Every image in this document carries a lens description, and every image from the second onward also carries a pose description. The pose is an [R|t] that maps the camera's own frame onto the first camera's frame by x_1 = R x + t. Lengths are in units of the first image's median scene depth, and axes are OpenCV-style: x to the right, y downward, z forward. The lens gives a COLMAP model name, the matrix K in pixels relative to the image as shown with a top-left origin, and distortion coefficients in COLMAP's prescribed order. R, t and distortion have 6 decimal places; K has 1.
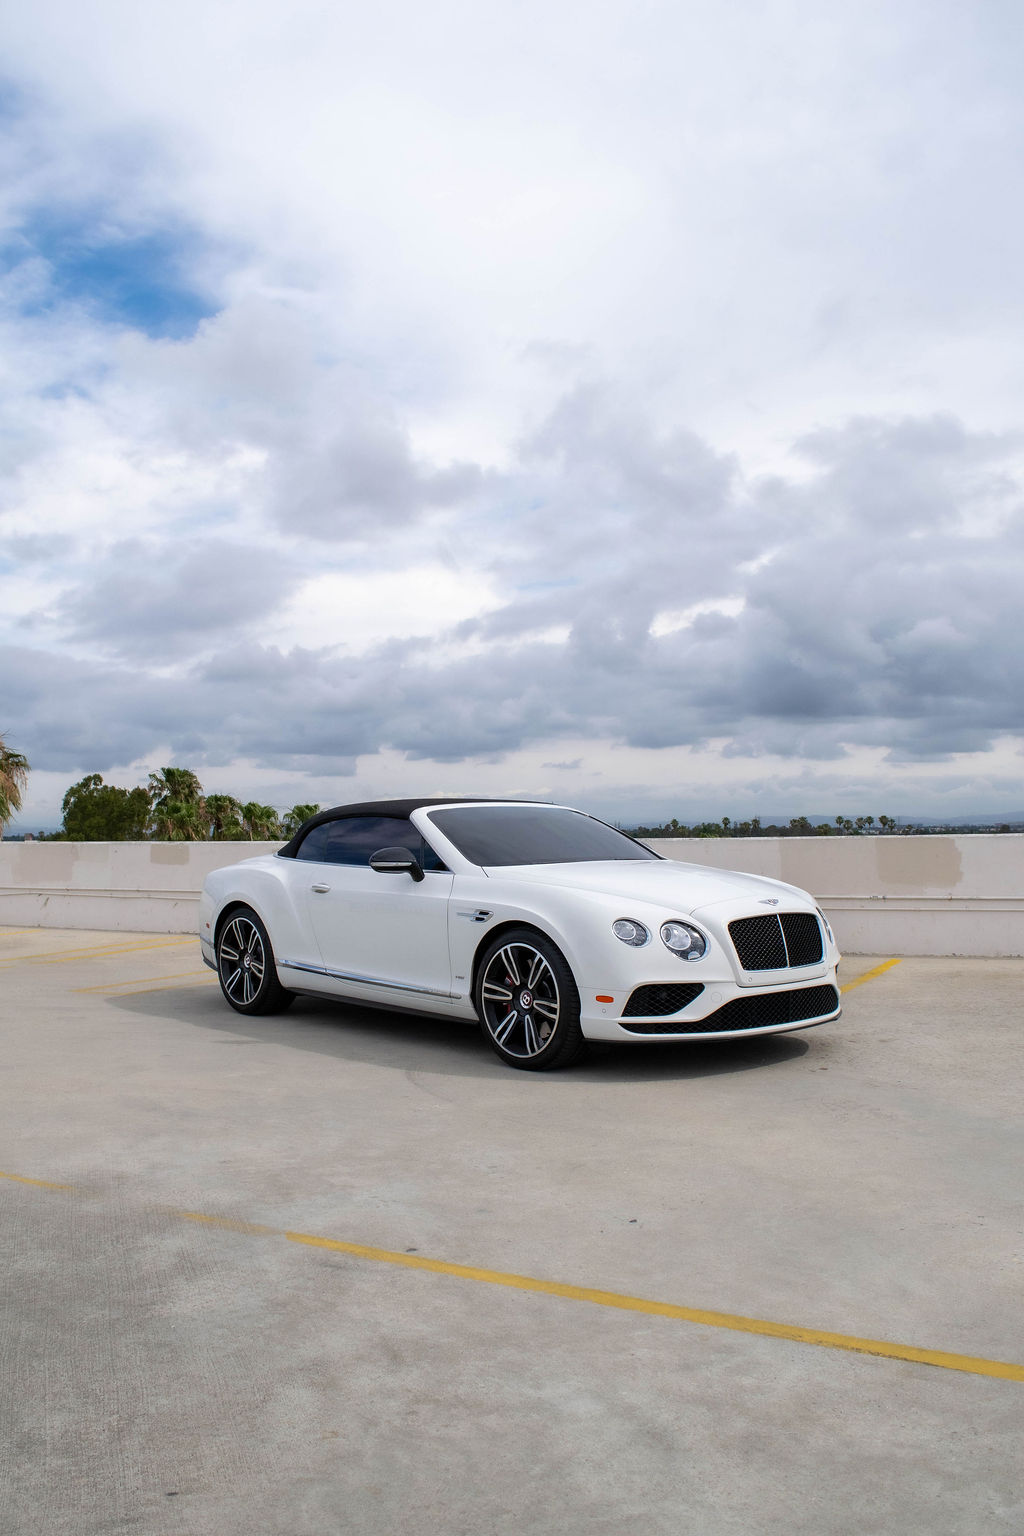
lens RADIAL K [[1331.0, 0, 512.0], [0, 1331.0, 768.0], [0, 0, 1]] dist [-0.076125, 0.001949]
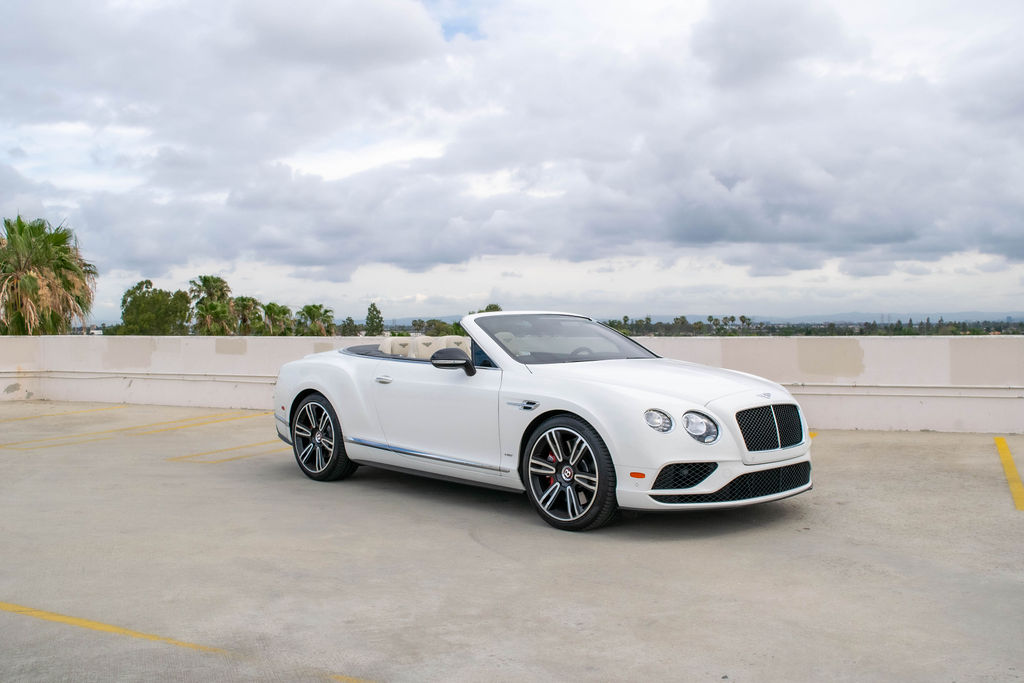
lens RADIAL K [[1003.3, 0, 525.1], [0, 1003.3, 342.5], [0, 0, 1]] dist [-0.064425, -0.010951]
pose [[0.998170, 0.005868, 0.060179, -0.083092], [-0.009751, 0.997875, 0.064429, -0.005231], [-0.059673, -0.064898, 0.996106, 0.088731]]
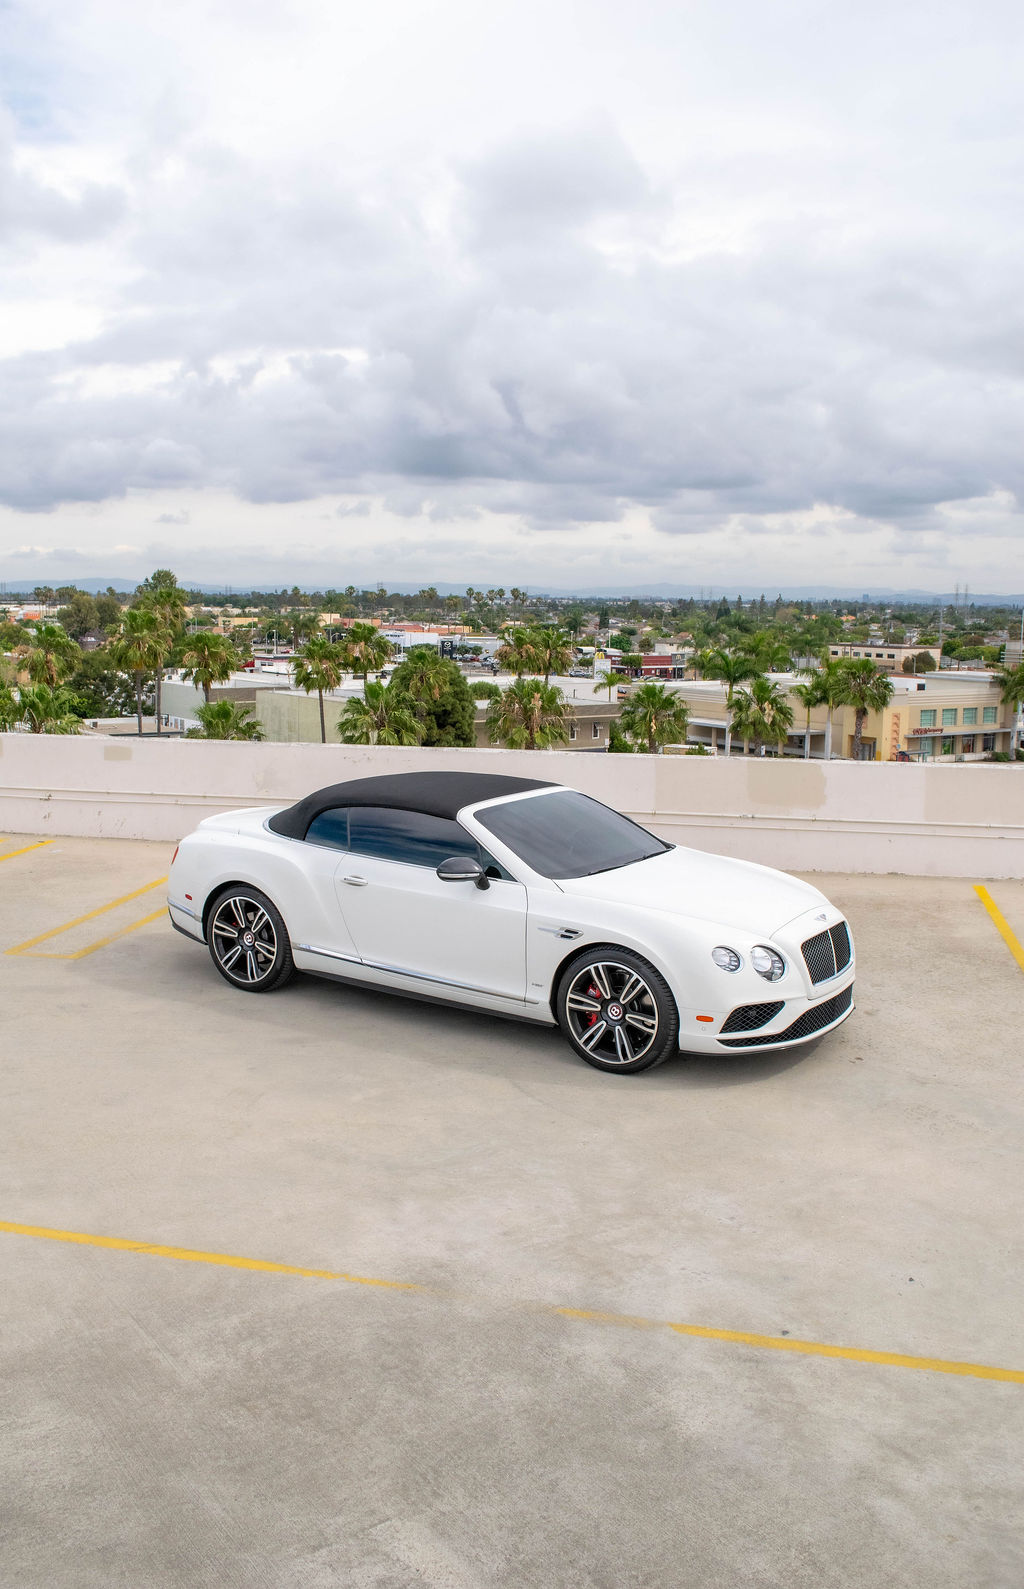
lens RADIAL K [[1429.3, 0, 512.0], [0, 1429.3, 794.5], [0, 0, 1]] dist [-0.072677, 0.011893]
pose [[0.962519, -0.010054, 0.271027, -0.383884], [-0.039901, 0.983189, 0.178177, -0.206342], [-0.268262, -0.182313, 0.945937, -0.062234]]
